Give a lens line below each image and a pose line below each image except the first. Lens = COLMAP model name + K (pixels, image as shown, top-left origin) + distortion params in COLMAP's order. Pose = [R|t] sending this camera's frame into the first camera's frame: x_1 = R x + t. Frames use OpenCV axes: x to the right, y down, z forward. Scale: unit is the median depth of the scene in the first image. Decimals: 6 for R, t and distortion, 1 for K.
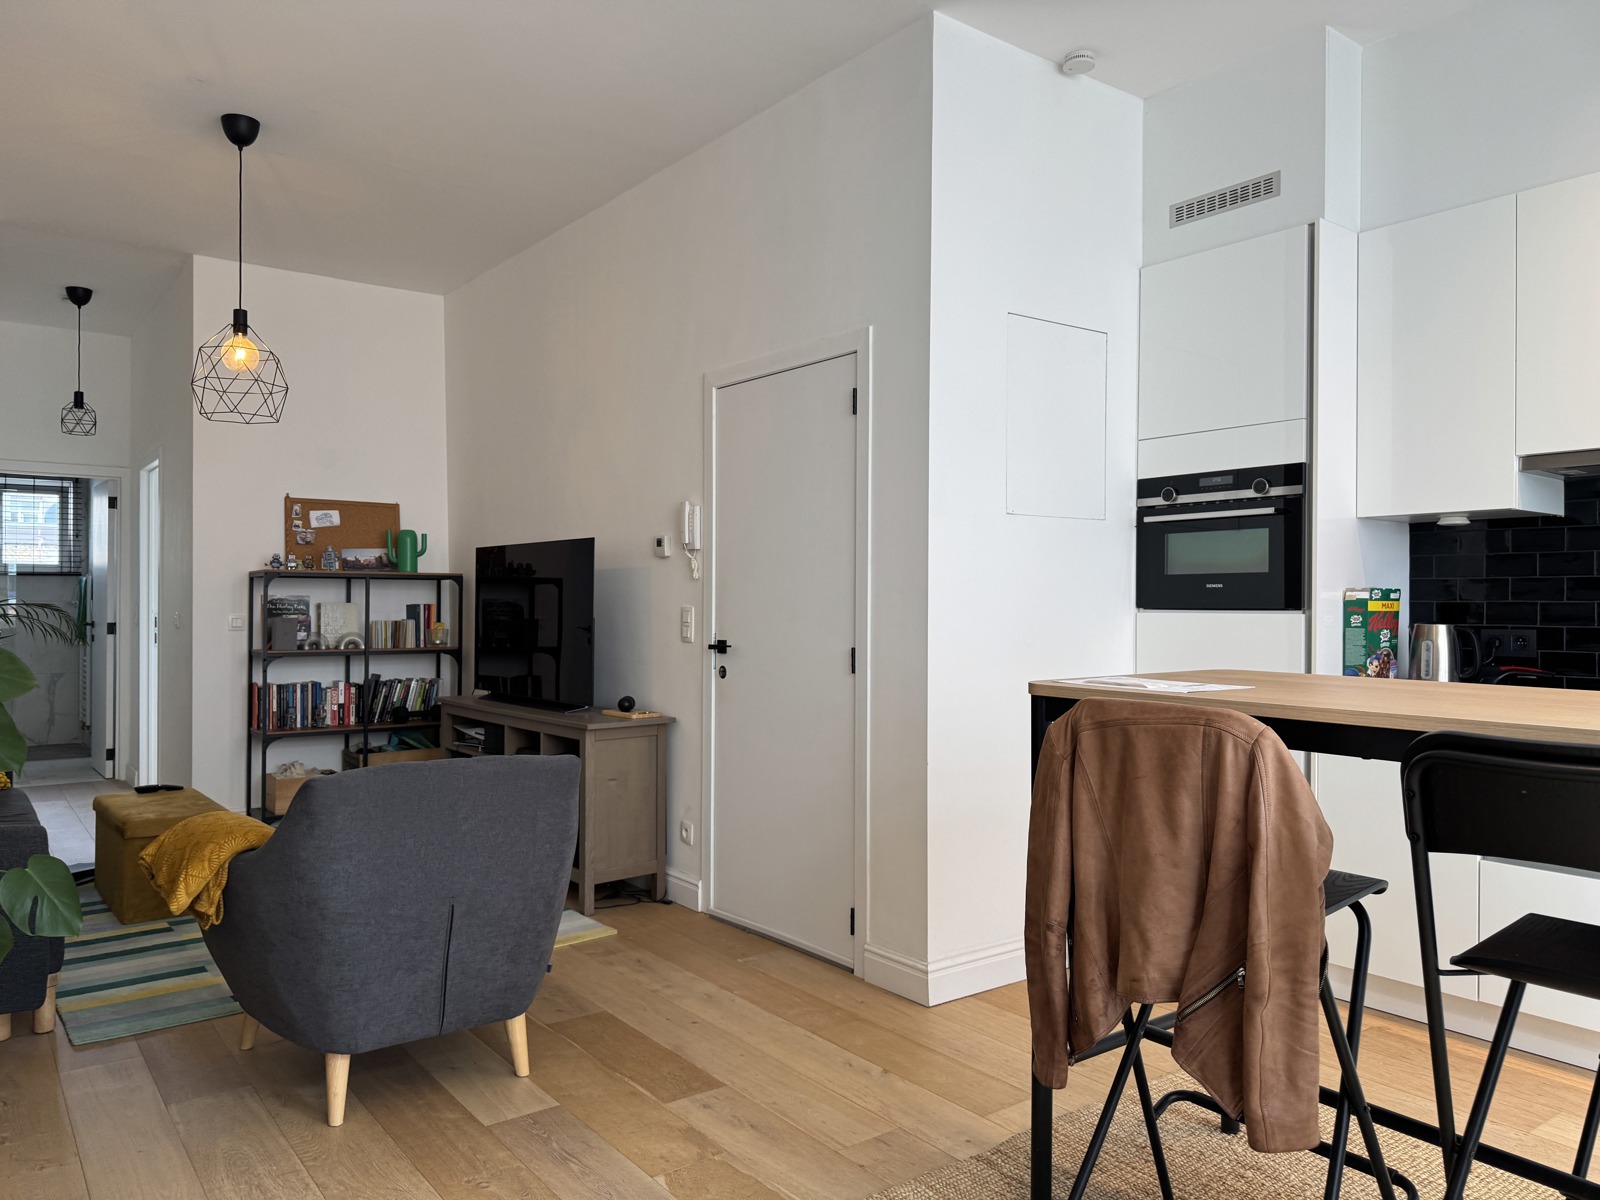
lens RADIAL K [[1120.1, 0, 792.0], [0, 1120.1, 604.1], [0, 0, 1]] dist [0.065092, -0.072097]
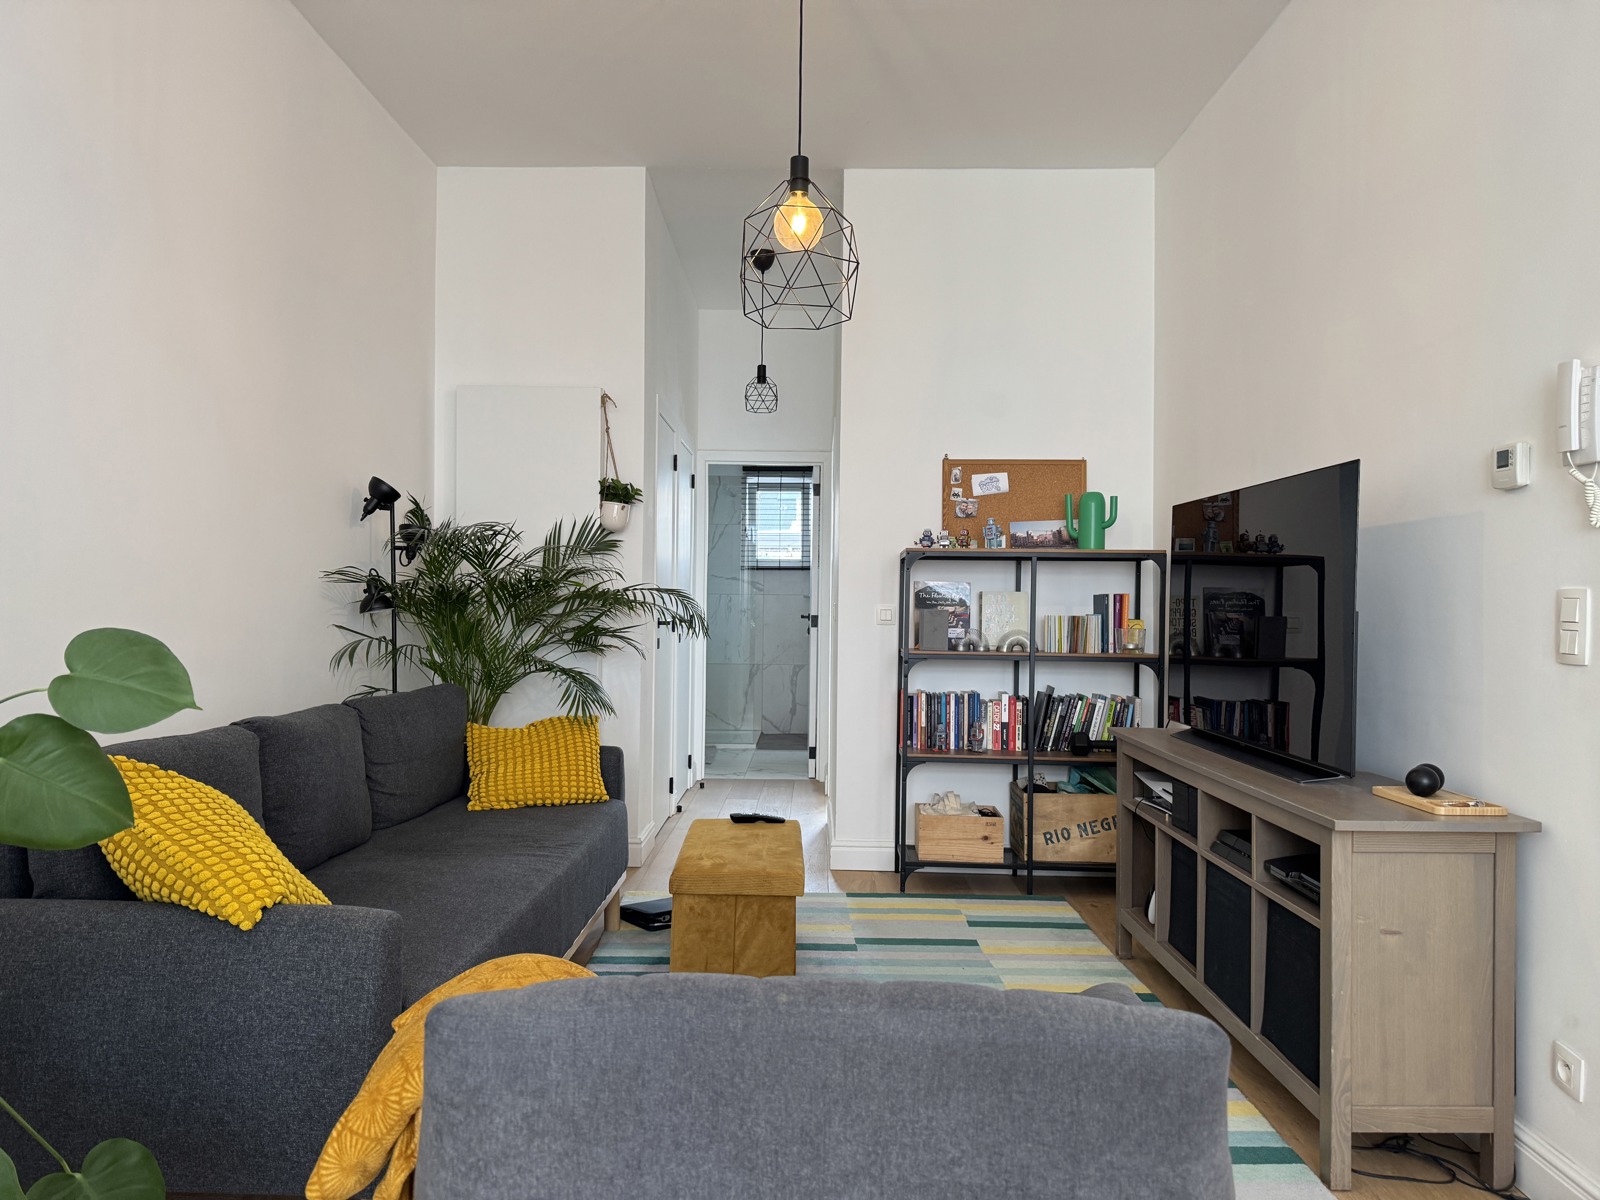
lens RADIAL K [[1120.1, 0, 792.0], [0, 1120.1, 604.1], [0, 0, 1]] dist [0.065092, -0.072097]
pose [[0.785734, 0.006873, -0.618527, -0.041257], [-0.008728, 0.999962, 0.000025, 0.008734], [0.618504, 0.005379, 0.785764, 0.311738]]
